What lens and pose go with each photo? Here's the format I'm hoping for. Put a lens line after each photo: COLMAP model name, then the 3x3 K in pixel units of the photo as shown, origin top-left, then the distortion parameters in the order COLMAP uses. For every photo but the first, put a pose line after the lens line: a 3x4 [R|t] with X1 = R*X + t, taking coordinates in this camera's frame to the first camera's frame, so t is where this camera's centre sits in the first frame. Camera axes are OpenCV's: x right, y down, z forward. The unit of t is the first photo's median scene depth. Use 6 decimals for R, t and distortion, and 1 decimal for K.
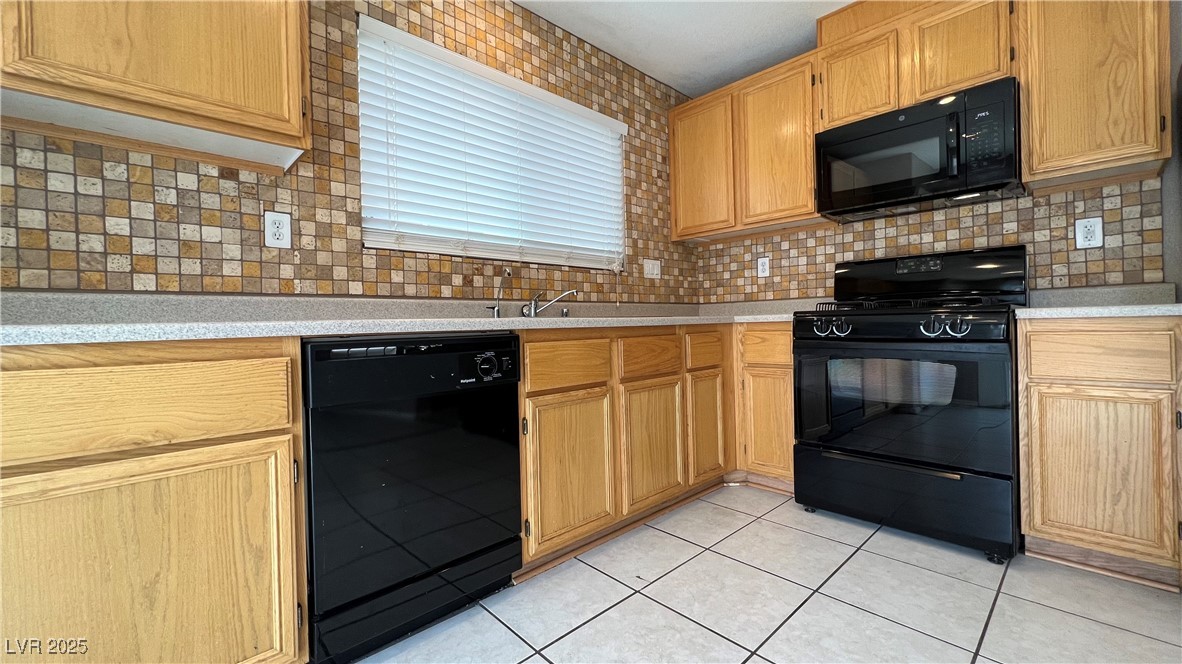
lens RADIAL K [[475.7, 0, 583.6], [0, 475.7, 325.7], [0, 0, 1]] dist [-0.001473, 0.001142]
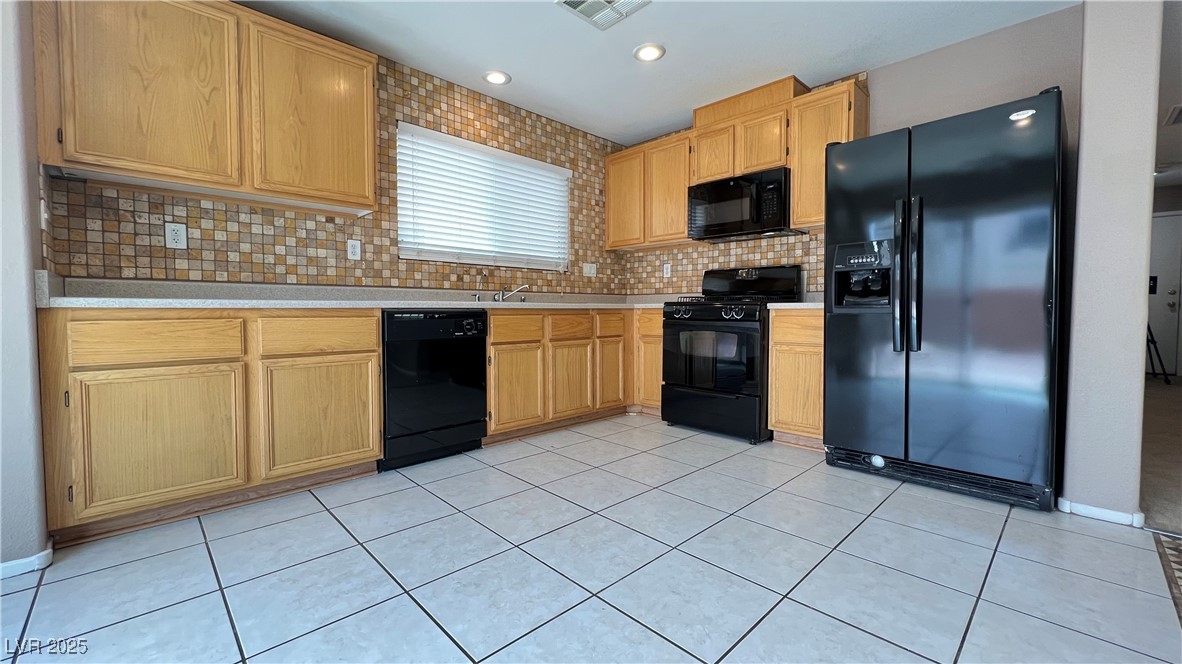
lens RADIAL K [[475.7, 0, 585.3], [0, 475.7, 327.0], [0, 0, 1]] dist [-0.001473, 0.001142]
pose [[0.999578, 0.022386, 0.018488, 0.182324], [-0.022979, 0.999207, 0.032514, 0.010639], [-0.017746, -0.032925, 0.999300, -0.735245]]
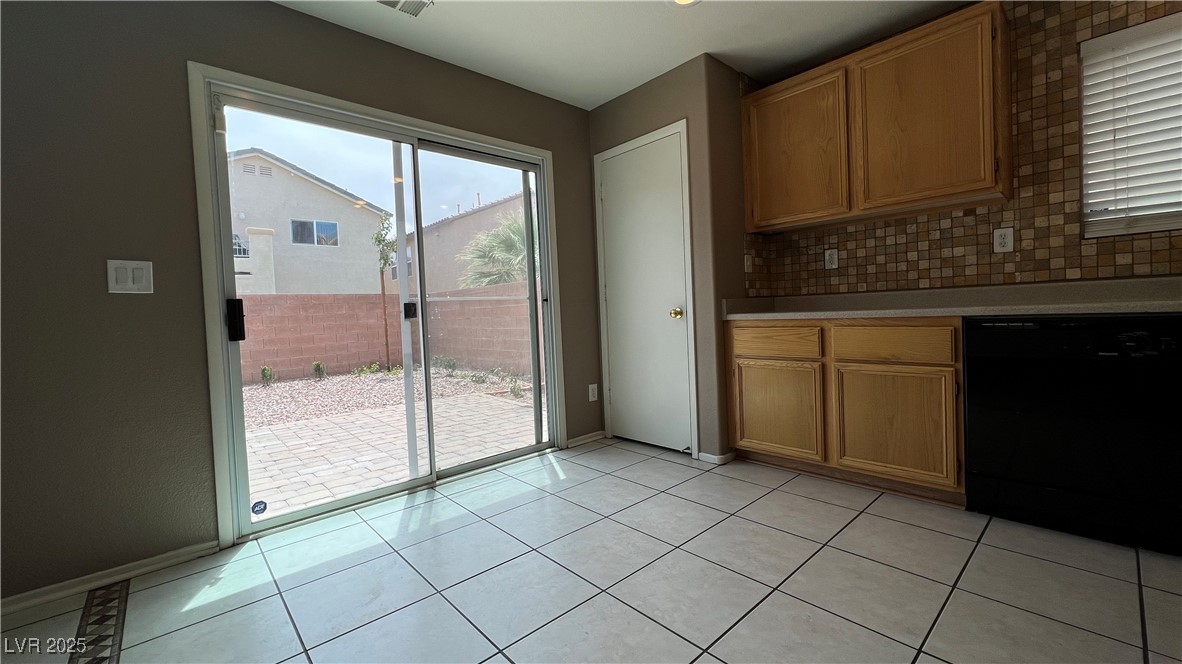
lens RADIAL K [[475.7, 0, 592.6], [0, 475.7, 326.9], [0, 0, 1]] dist [-0.001473, 0.001142]
pose [[-0.007870, 0.054846, -0.998464, 0.769802], [0.037110, 0.997823, 0.054518, -0.054031], [0.999280, -0.036624, -0.009888, -0.244188]]
